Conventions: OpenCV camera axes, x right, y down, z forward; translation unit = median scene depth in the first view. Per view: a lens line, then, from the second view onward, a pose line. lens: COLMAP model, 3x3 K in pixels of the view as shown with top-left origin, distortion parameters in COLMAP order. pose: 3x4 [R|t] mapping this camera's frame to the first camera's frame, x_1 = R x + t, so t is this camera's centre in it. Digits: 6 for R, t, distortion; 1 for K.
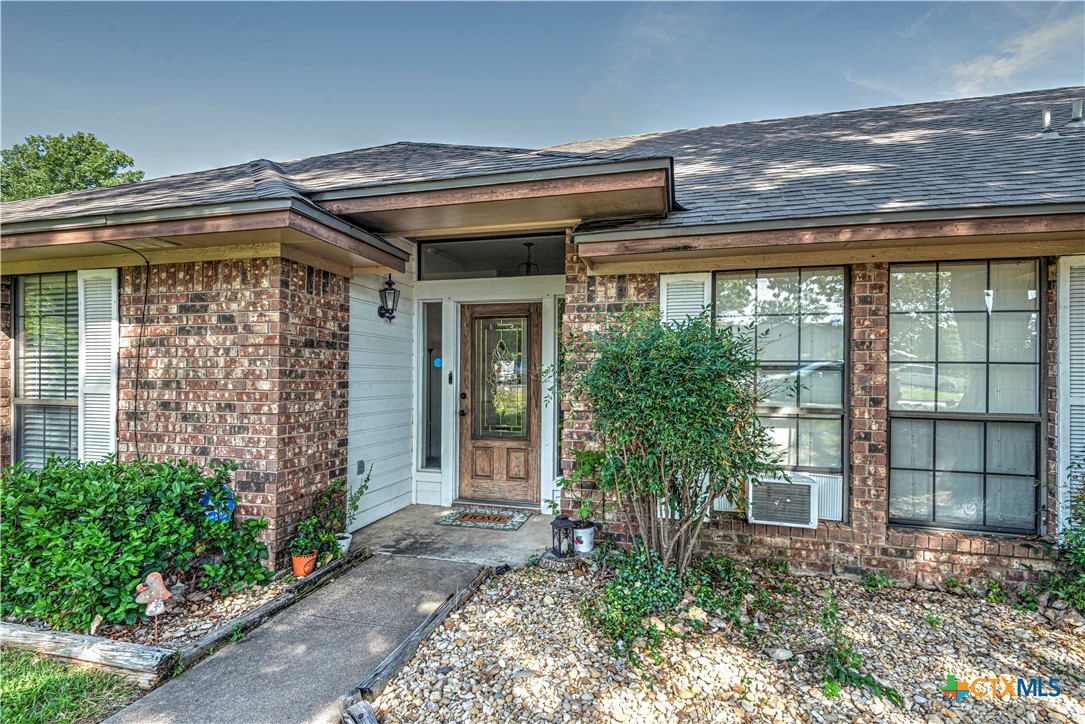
lens RADIAL K [[475.0, 0, 519.4], [0, 475.0, 372.1], [0, 0, 1]] dist [0.002994, 0.000210]
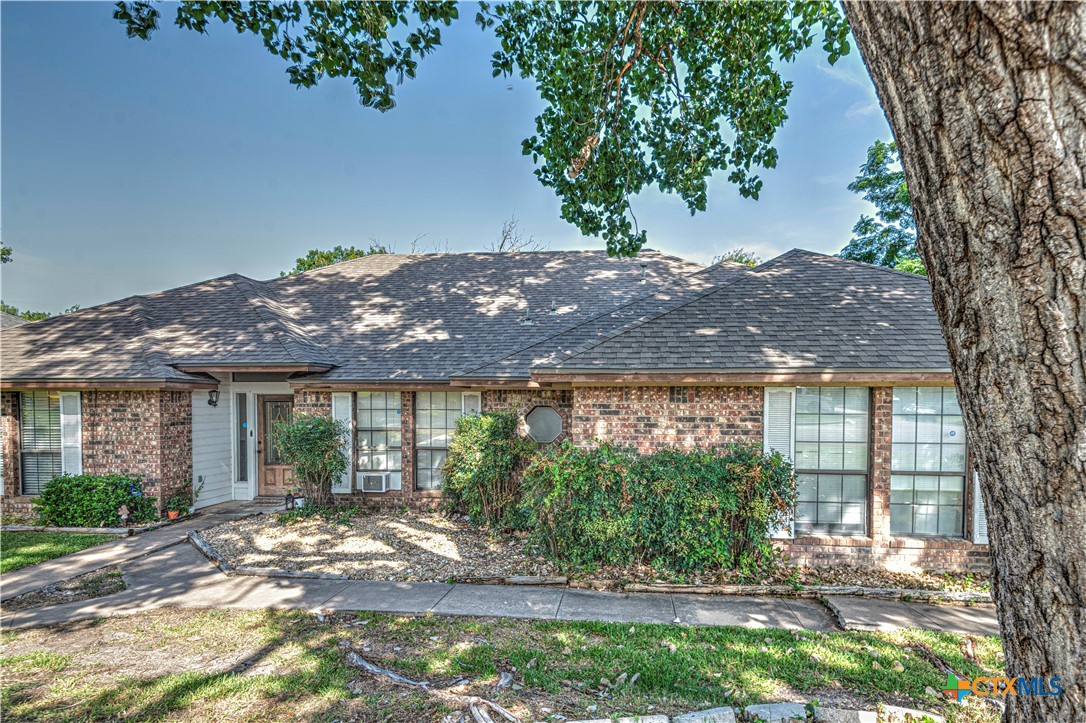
lens RADIAL K [[600.7, 0, 545.0], [0, 600.7, 413.4], [0, 0, 1]] dist [-0.002636, -0.001287]
pose [[0.988210, -0.011895, 0.152645, 0.887026], [0.006541, 0.999347, 0.035527, -0.198635], [-0.152968, -0.034110, 0.987642, -2.120572]]
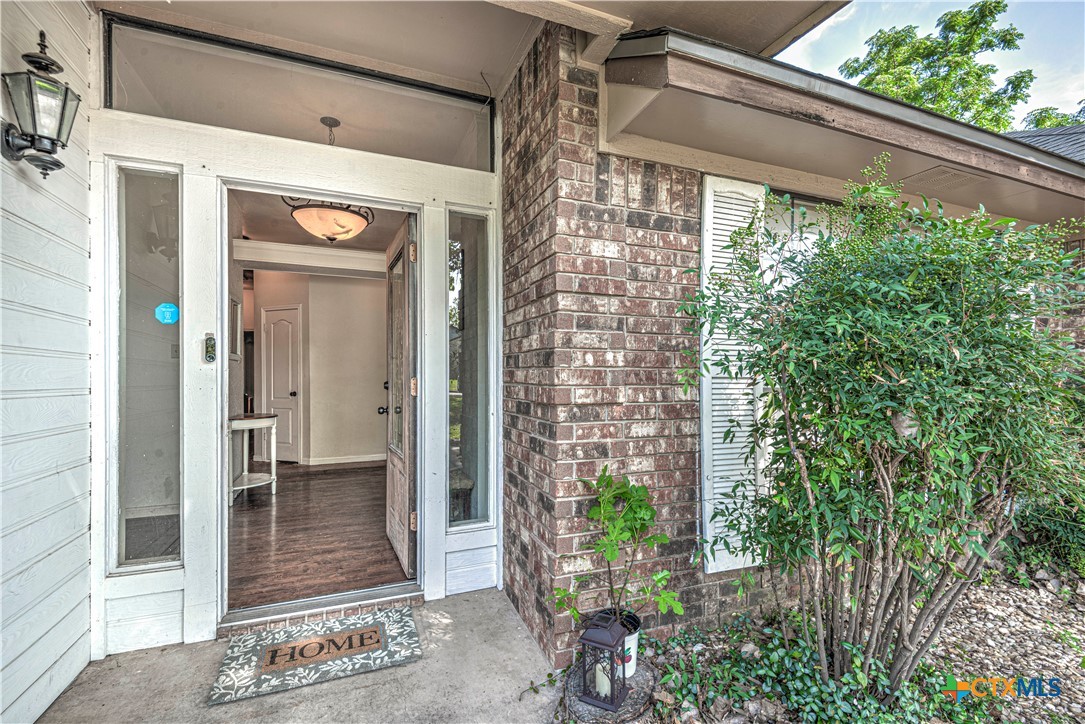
lens RADIAL K [[516.6, 0, 544.4], [0, 516.6, 372.3], [0, 0, 1]] dist [0.009857, -0.000035]
pose [[0.788918, -0.004586, 0.614482, -0.275795], [0.000140, 0.999973, 0.007283, 0.043498], [-0.614499, -0.005659, 0.788898, 0.599685]]
